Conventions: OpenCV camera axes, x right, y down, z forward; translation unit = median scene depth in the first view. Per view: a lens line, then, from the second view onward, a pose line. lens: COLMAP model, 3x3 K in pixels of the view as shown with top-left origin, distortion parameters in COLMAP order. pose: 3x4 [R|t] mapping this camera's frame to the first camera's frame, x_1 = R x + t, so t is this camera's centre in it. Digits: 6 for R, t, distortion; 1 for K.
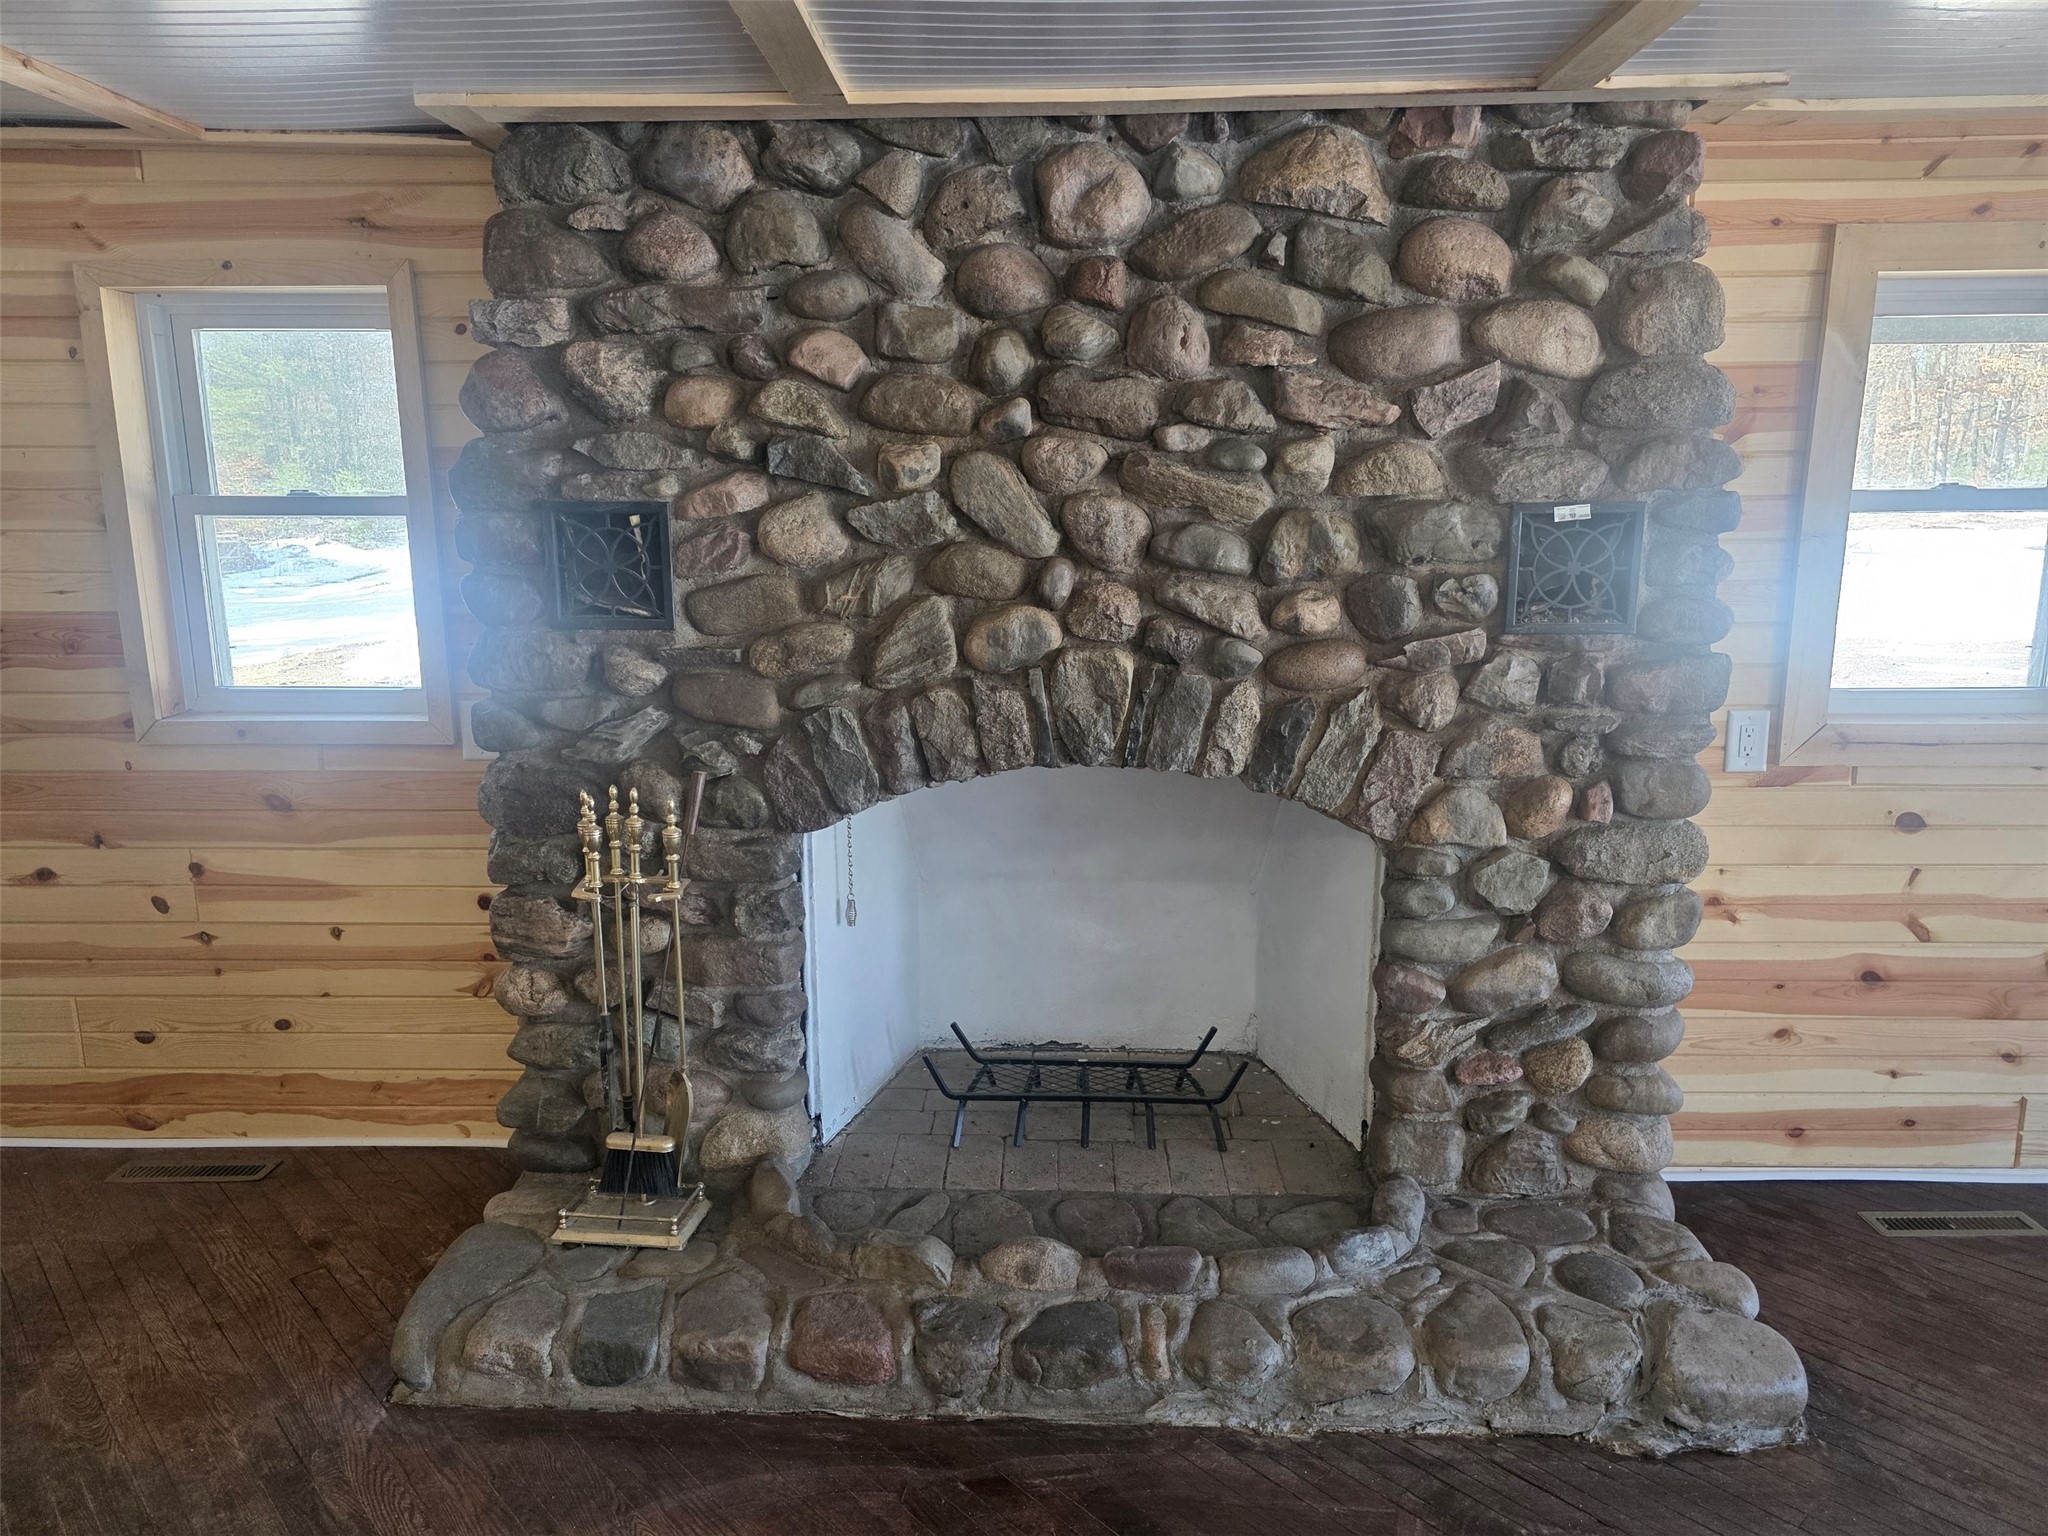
lens RADIAL K [[1378.1, 0, 1010.5], [0, 1378.1, 766.0], [0, 0, 1]] dist [0.051421, -0.042253]
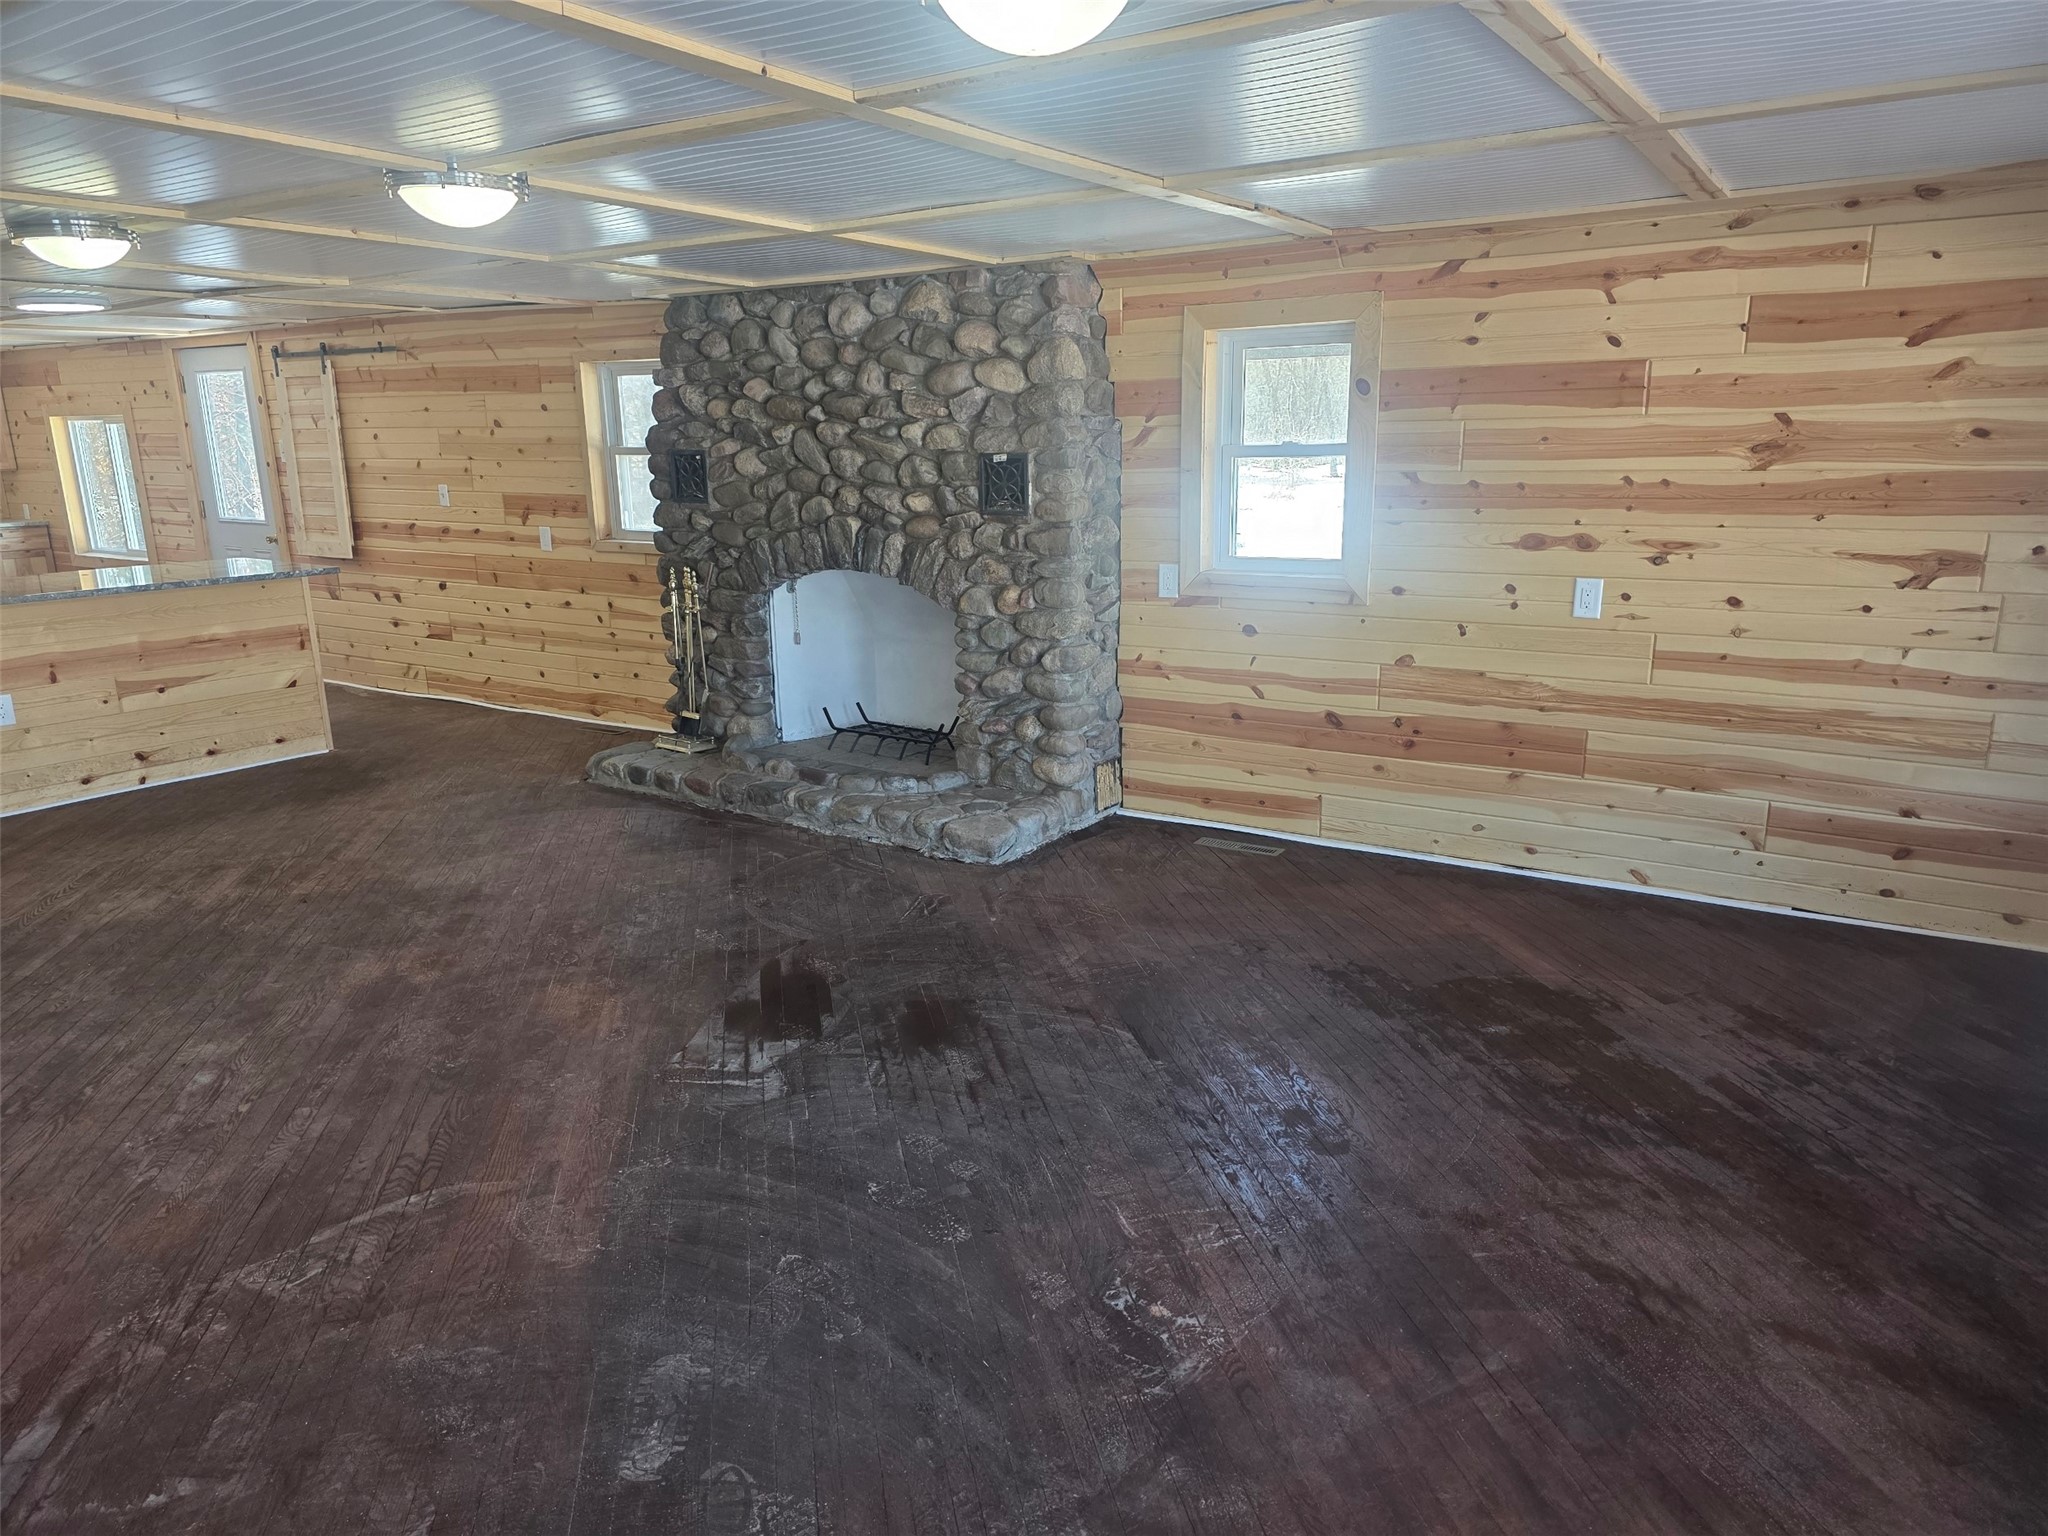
lens RADIAL K [[1378.1, 0, 1030.3], [0, 1378.1, 783.6], [0, 0, 1]] dist [0.051421, -0.042253]
pose [[0.850785, 0.125254, -0.510369, 1.570386], [-0.095455, 0.991858, 0.084296, 0.133537], [0.516772, -0.023000, 0.855814, -0.817921]]
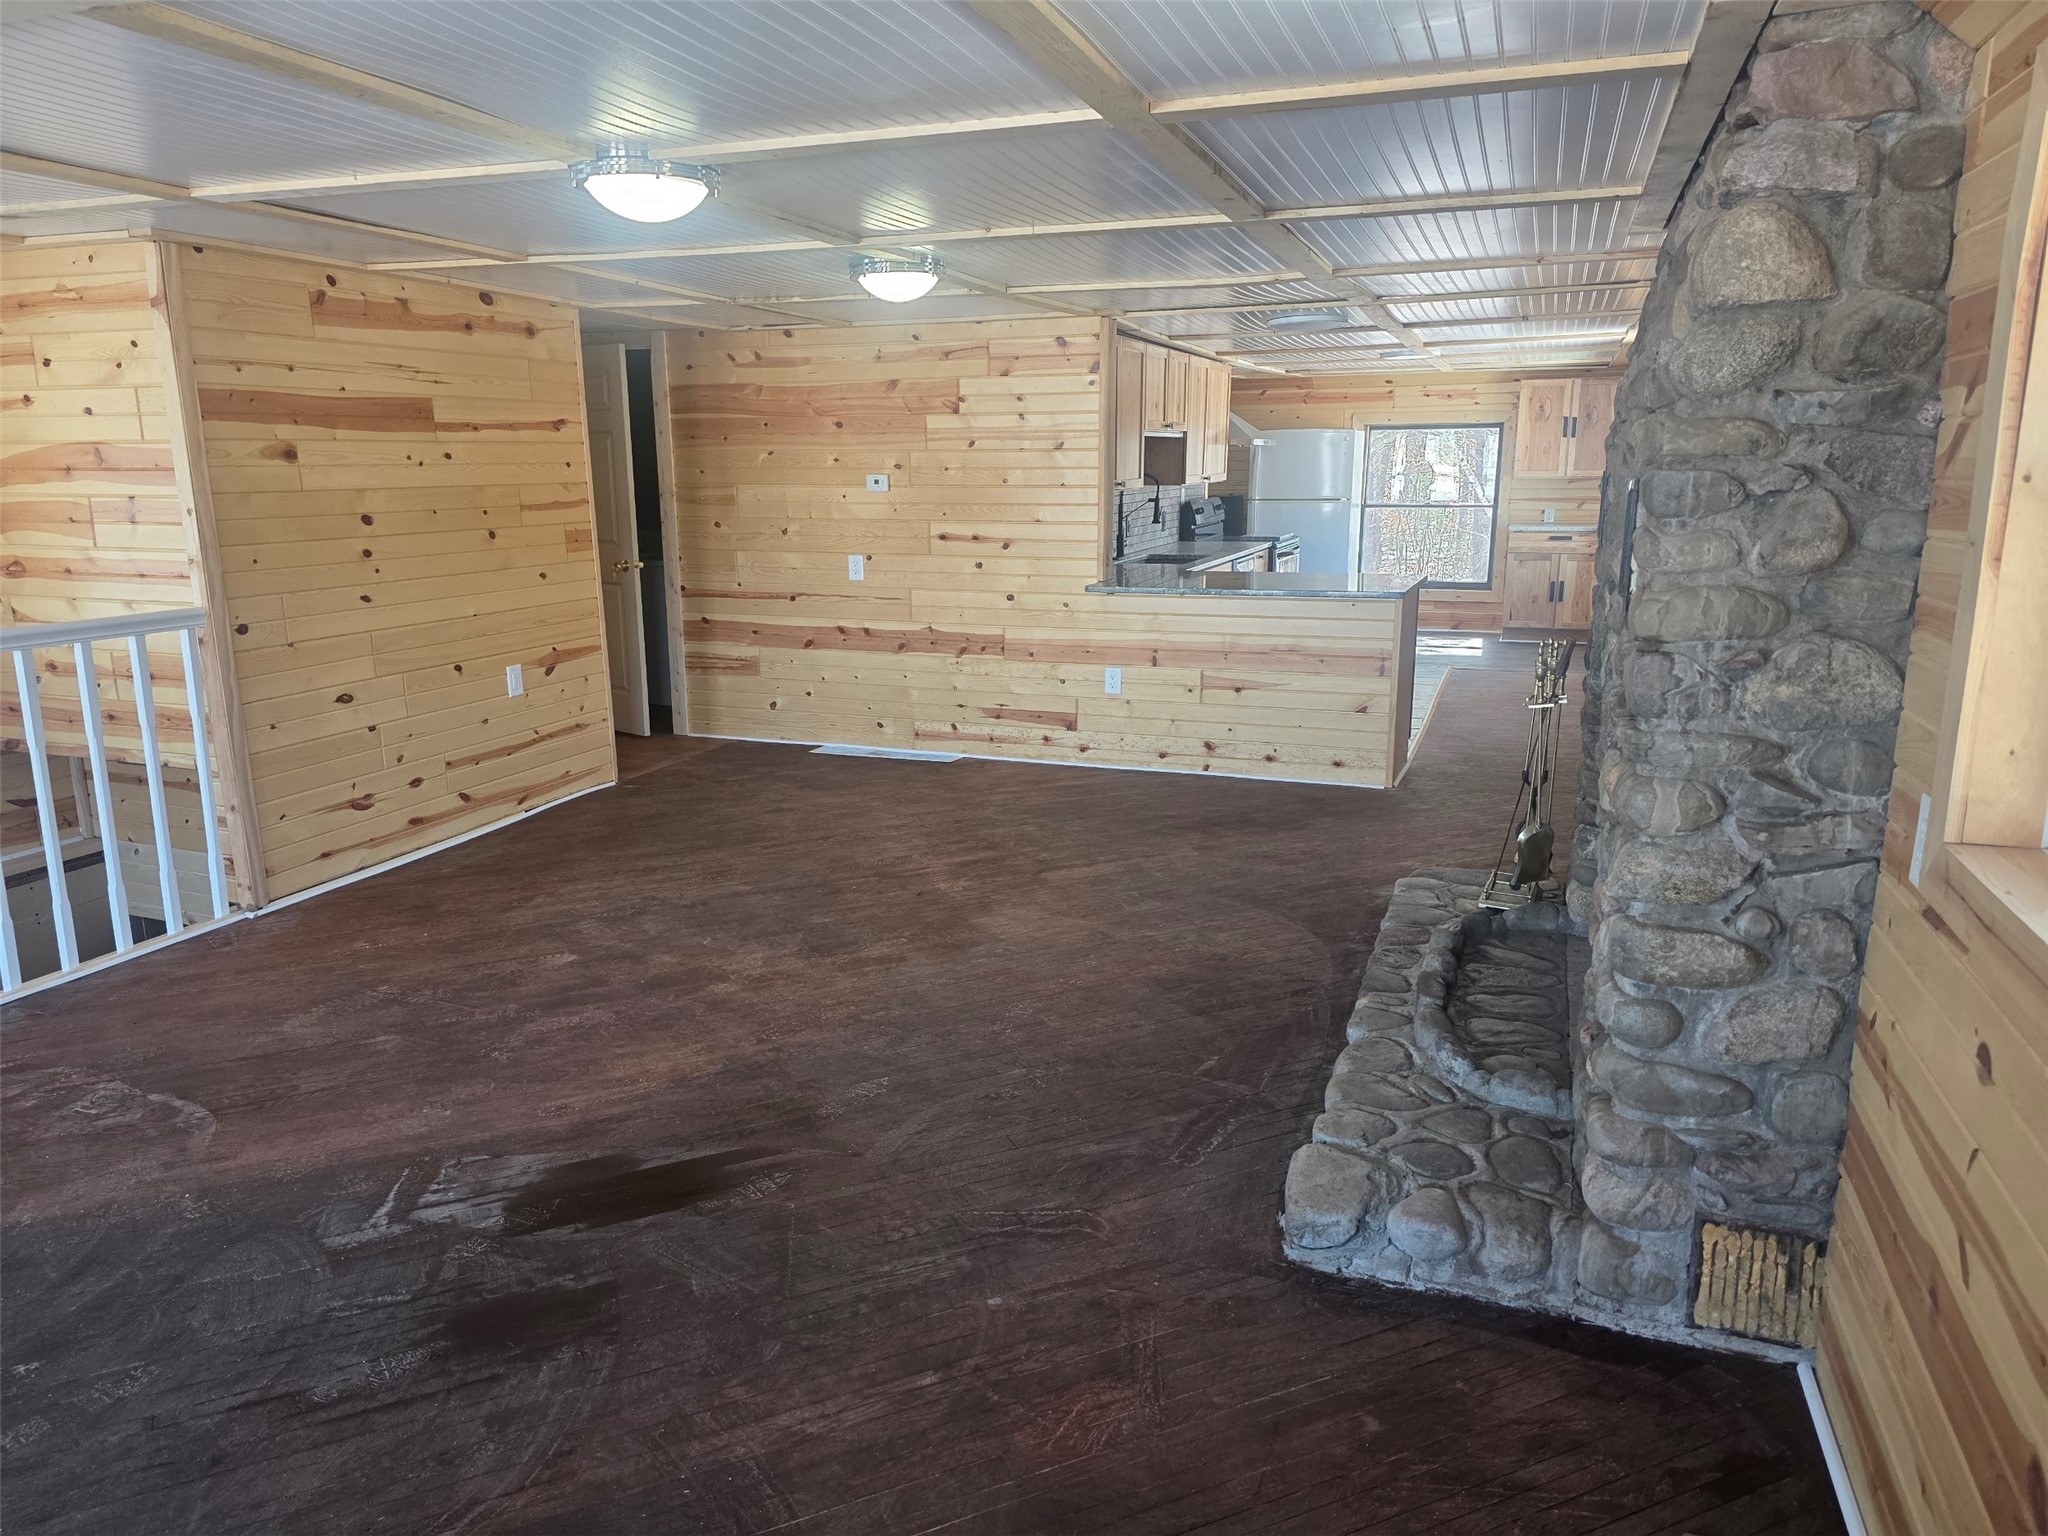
lens RADIAL K [[1378.1, 0, 1009.7], [0, 1378.1, 753.6], [0, 0, 1]] dist [0.051421, -0.042253]
pose [[-0.318880, 0.205014, -0.925356, 1.476377], [-0.180823, 0.945233, 0.271730, -0.190379], [0.930386, 0.253975, -0.264345, 0.903290]]
